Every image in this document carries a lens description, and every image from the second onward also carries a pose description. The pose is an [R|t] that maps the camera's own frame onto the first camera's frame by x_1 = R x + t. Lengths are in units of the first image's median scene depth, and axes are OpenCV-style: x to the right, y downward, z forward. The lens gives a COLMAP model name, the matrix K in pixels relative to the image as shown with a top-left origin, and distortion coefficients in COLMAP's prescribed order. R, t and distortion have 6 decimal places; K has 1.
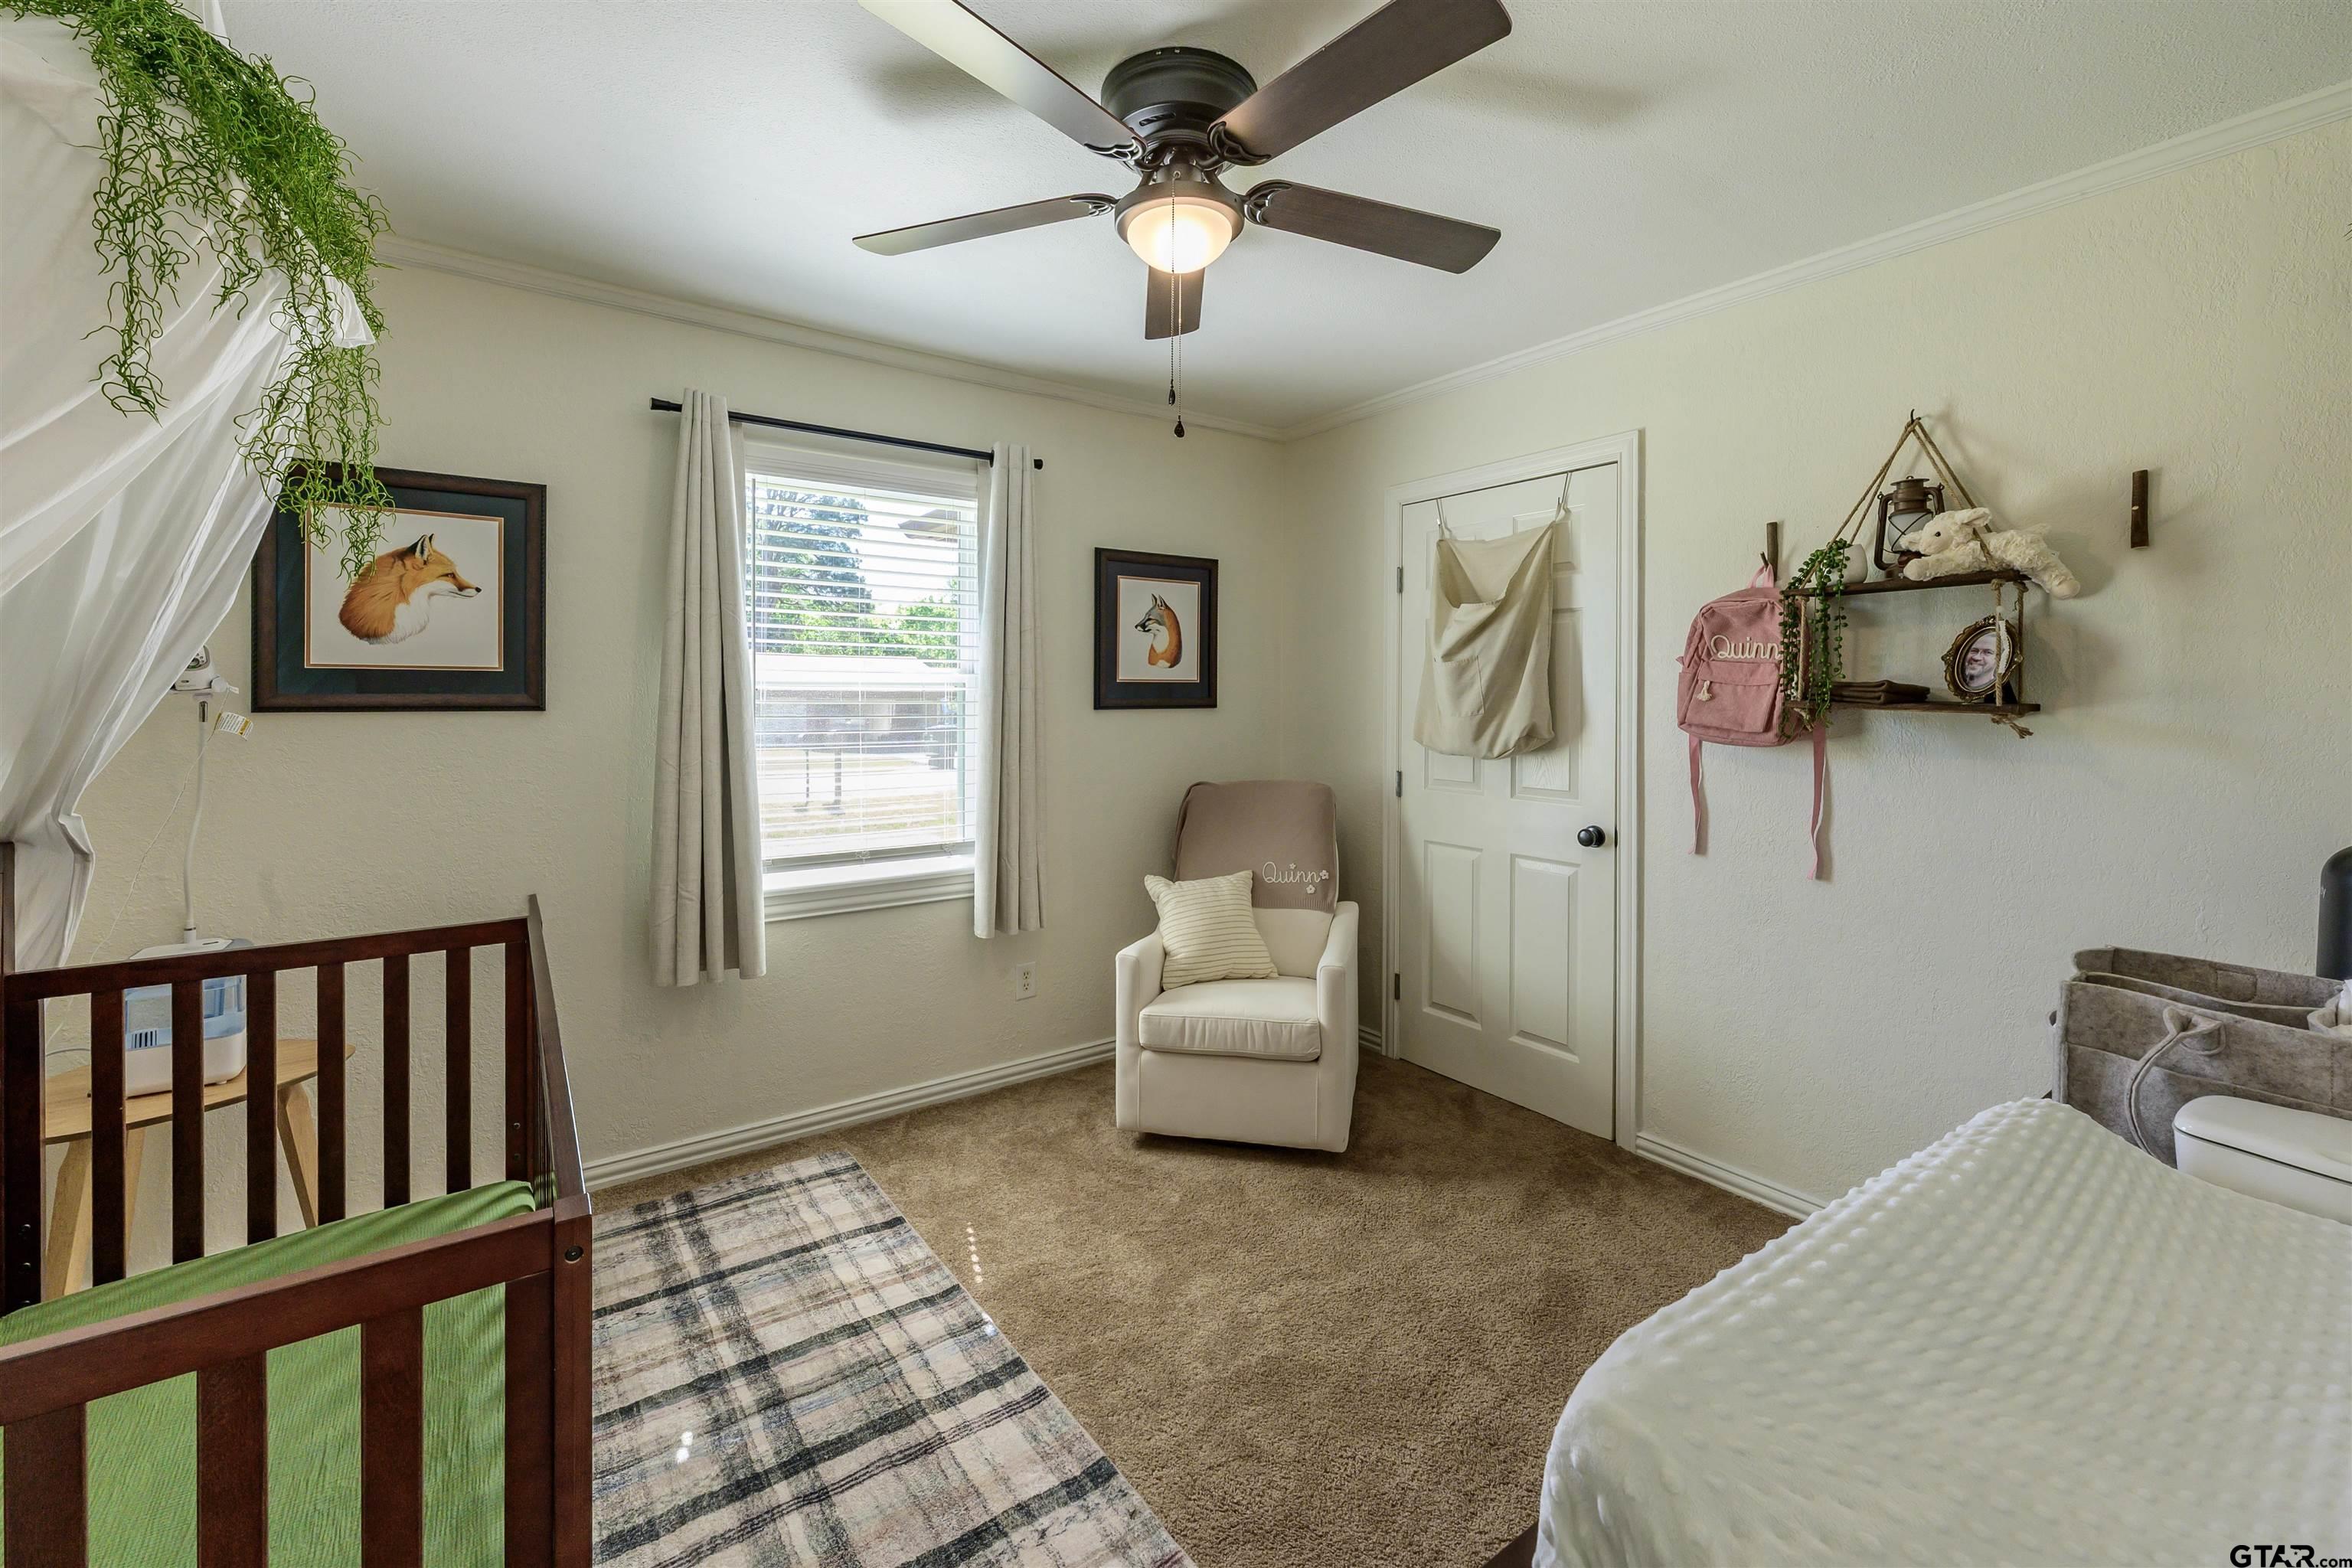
lens RADIAL K [[942.9, 0, 1169.4], [0, 942.9, 708.1], [0, 0, 1]] dist [0.000248, 0.000487]
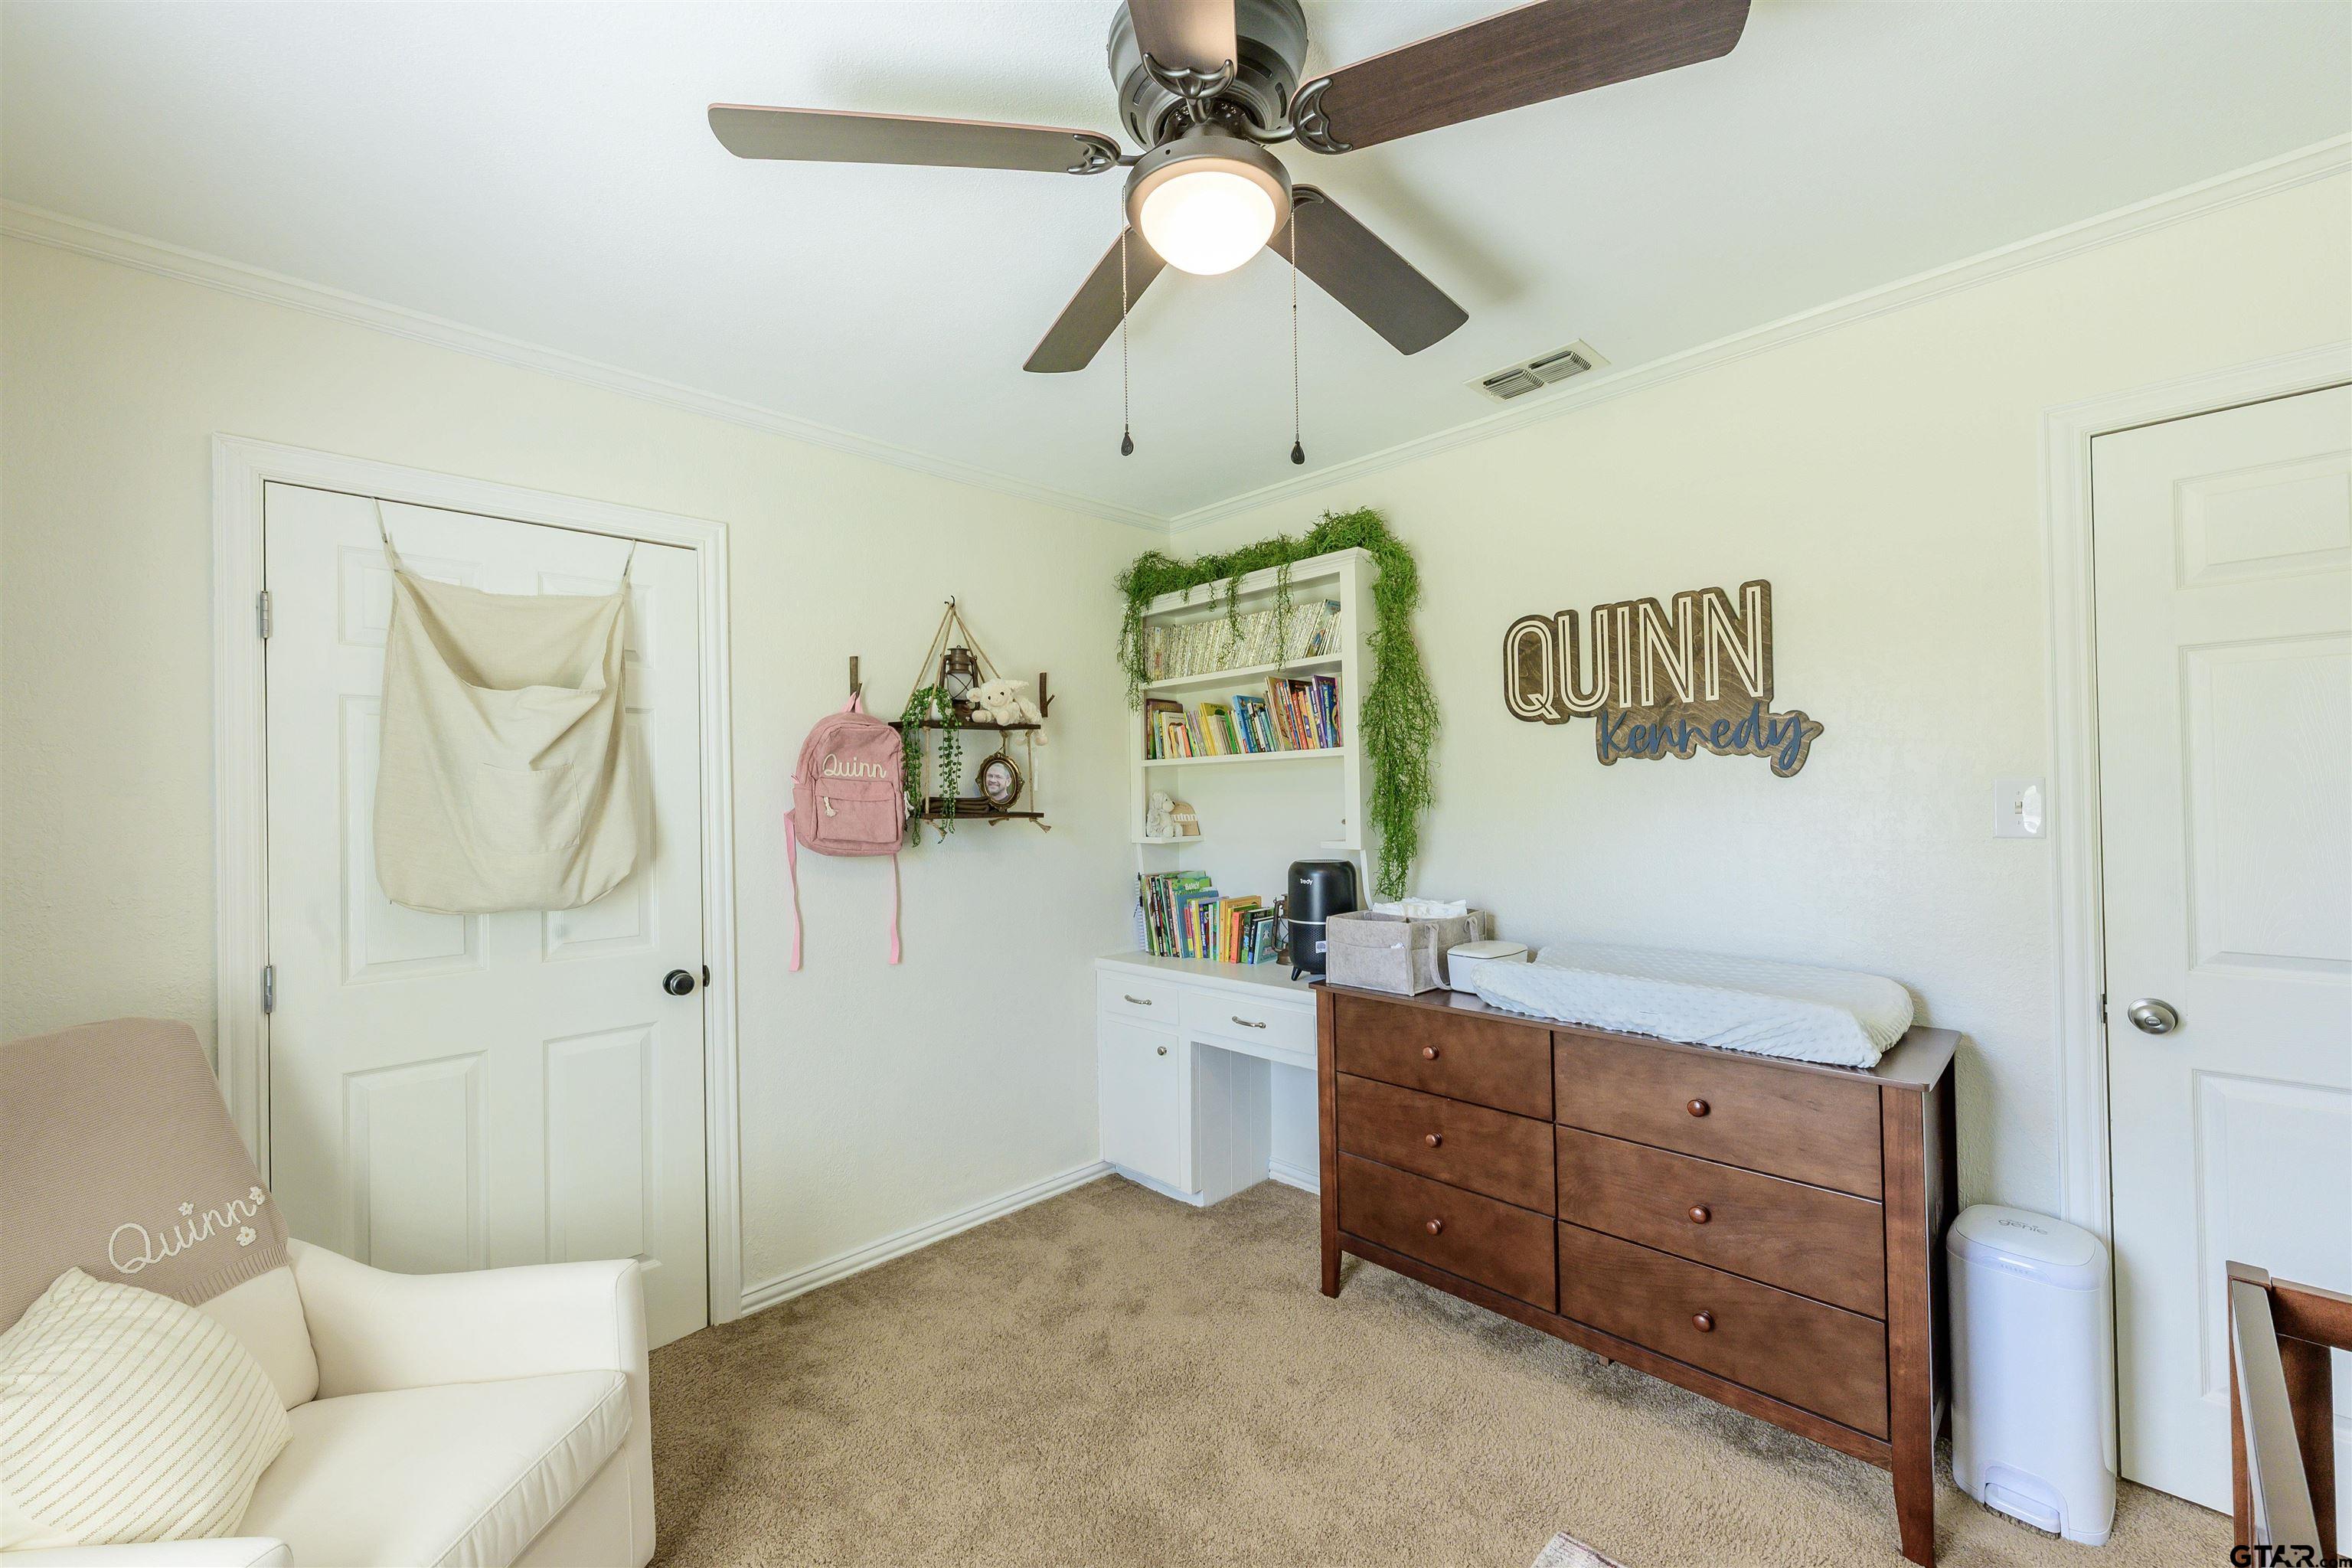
lens RADIAL K [[942.9, 0, 1179.3], [0, 942.9, 794.8], [0, 0, 1]] dist [0.000248, 0.000487]
pose [[-0.150608, -0.002599, 0.988590, -0.466877], [0.029573, 0.999537, 0.007133, -0.024880], [-0.988151, 0.030310, -0.150461, 0.706034]]
